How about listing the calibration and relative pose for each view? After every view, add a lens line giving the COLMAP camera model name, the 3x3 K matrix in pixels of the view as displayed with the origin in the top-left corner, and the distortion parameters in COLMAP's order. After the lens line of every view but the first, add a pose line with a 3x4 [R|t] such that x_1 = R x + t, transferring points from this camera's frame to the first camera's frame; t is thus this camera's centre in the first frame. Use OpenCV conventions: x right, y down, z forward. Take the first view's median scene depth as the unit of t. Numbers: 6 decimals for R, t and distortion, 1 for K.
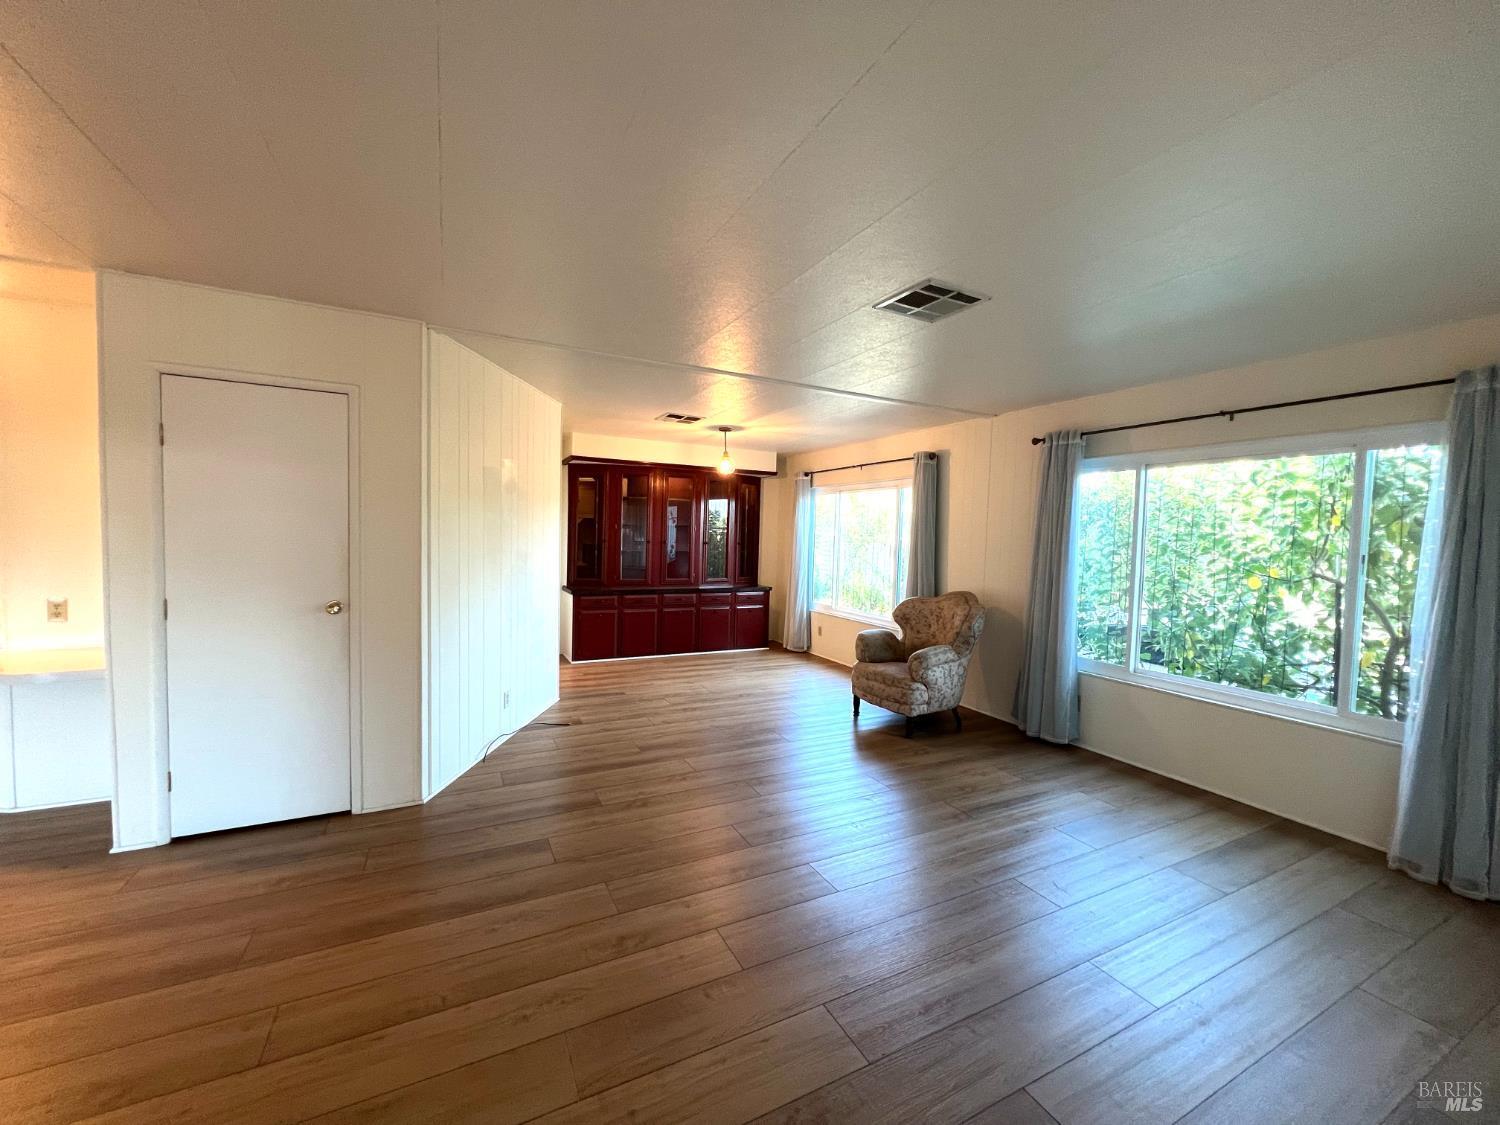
lens RADIAL K [[599.7, 0, 745.9], [0, 599.7, 567.1], [0, 0, 1]] dist [-0.005202, 0.000740]
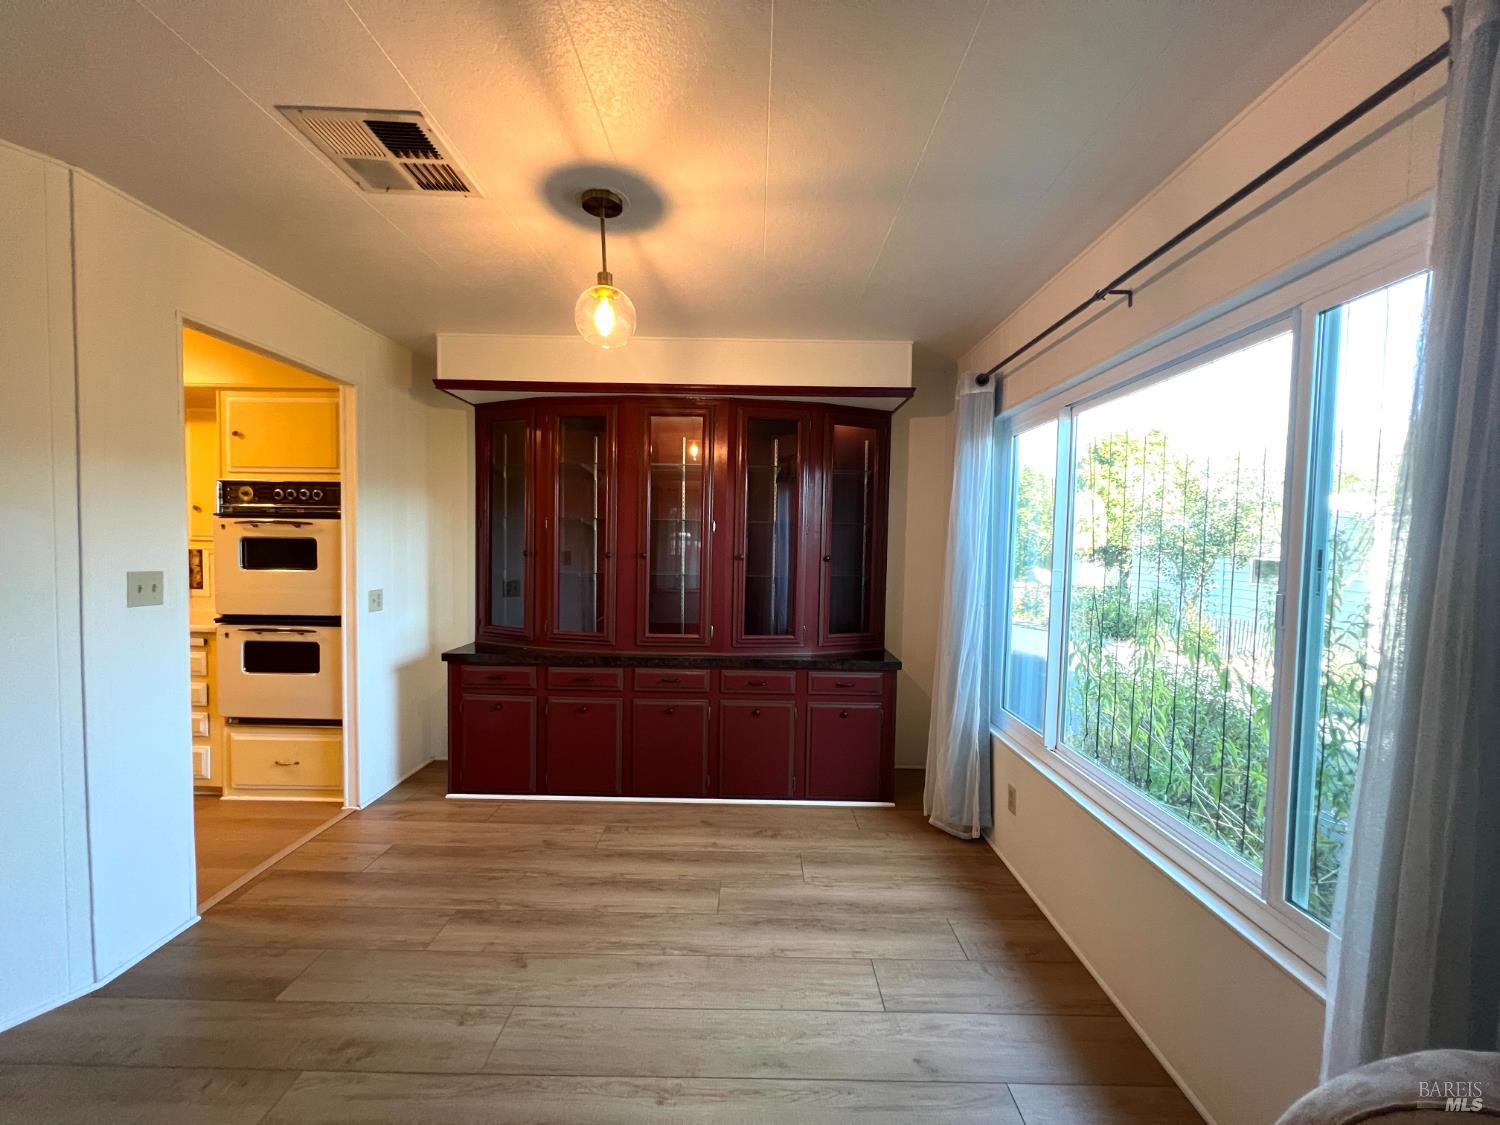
lens RADIAL K [[599.7, 0, 758.1], [0, 599.7, 572.0], [0, 0, 1]] dist [-0.005202, 0.000740]
pose [[0.894873, 0.026641, -0.445525, 0.143975], [-0.025072, 0.999641, 0.009417, -0.034421], [0.445616, 0.002743, 0.895220, 0.596725]]
